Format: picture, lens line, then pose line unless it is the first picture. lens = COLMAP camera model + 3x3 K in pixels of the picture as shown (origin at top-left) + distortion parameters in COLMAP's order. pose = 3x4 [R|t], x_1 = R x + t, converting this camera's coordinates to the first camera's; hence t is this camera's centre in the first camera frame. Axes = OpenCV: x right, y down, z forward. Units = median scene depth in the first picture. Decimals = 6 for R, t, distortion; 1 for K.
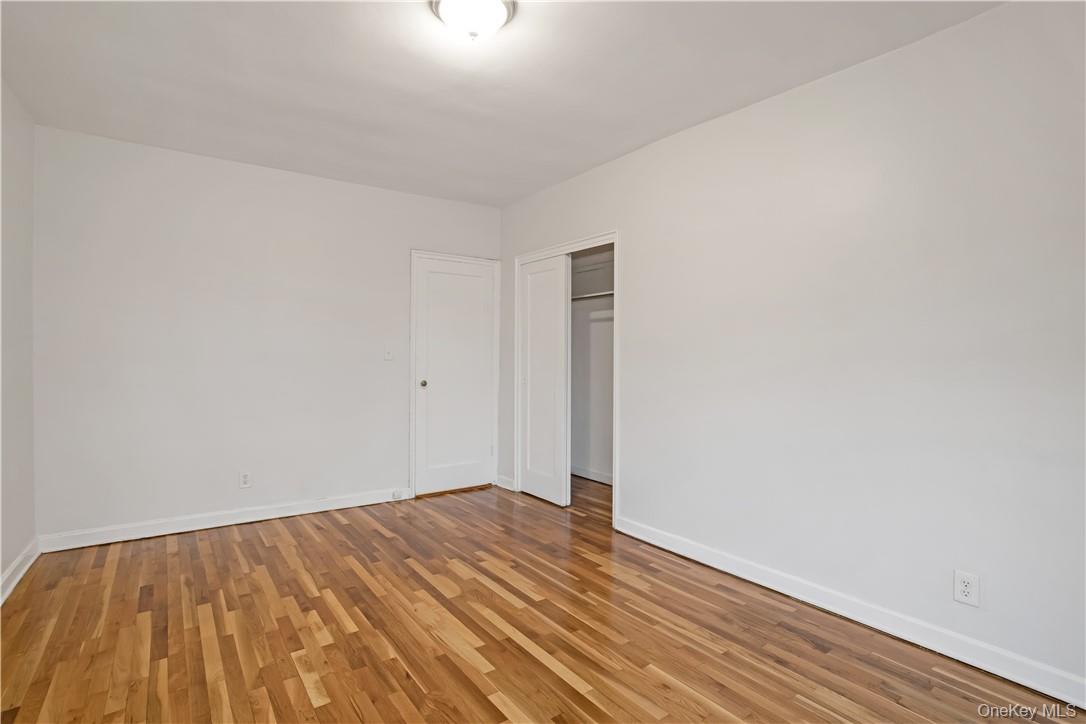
lens RADIAL K [[525.5, 0, 543.0], [0, 525.5, 362.0], [0, 0, 1]] dist [-0.053599, 0.031946]
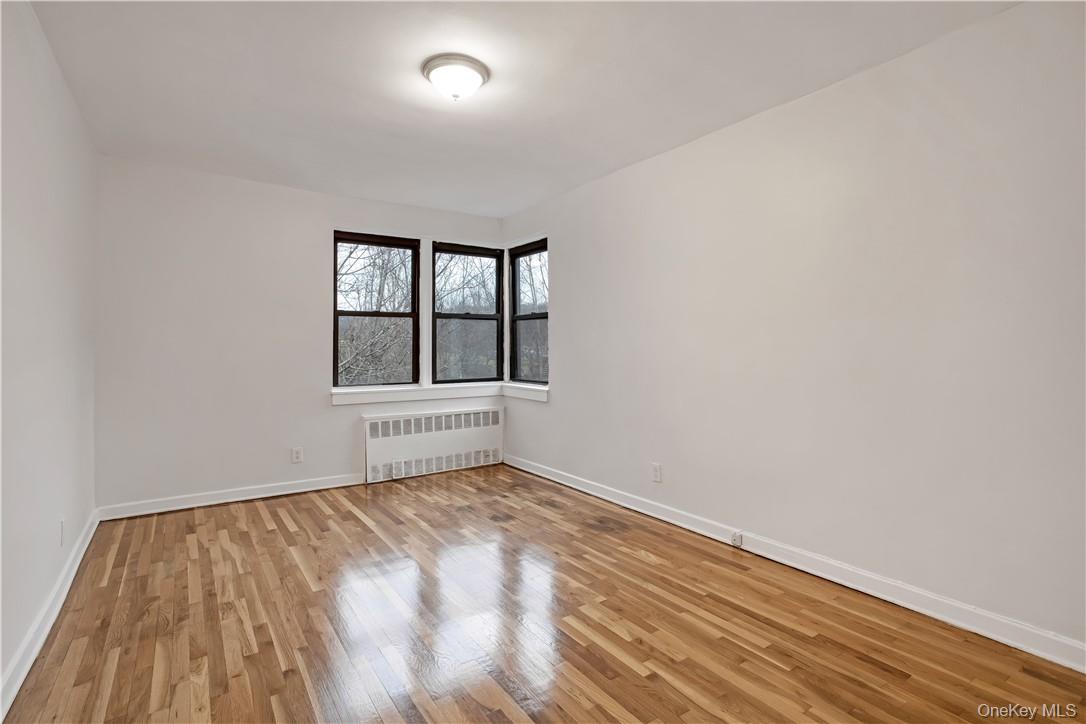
lens RADIAL K [[525.5, 0, 543.0], [0, 525.5, 362.0], [0, 0, 1]] dist [-0.053599, 0.031946]
pose [[-0.999371, -0.001431, 0.035447, -0.334132], [-0.000058, 0.999250, 0.038712, -0.019240], [-0.035475, 0.038685, -0.998622, 1.881750]]
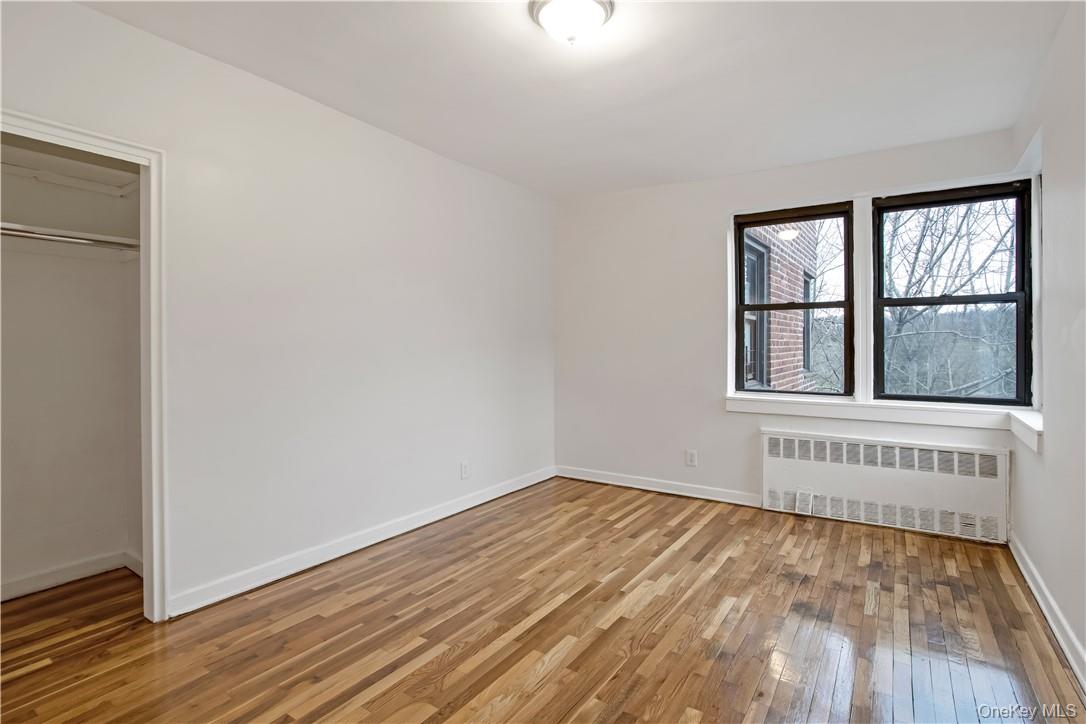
lens RADIAL K [[525.5, 0, 543.0], [0, 525.5, 362.0], [0, 0, 1]] dist [-0.053599, 0.031946]
pose [[-0.333617, -0.031630, 0.942178, -0.904796], [0.009640, 0.999270, 0.036960, -0.019454], [-0.942659, 0.021414, -0.333069, 1.166906]]
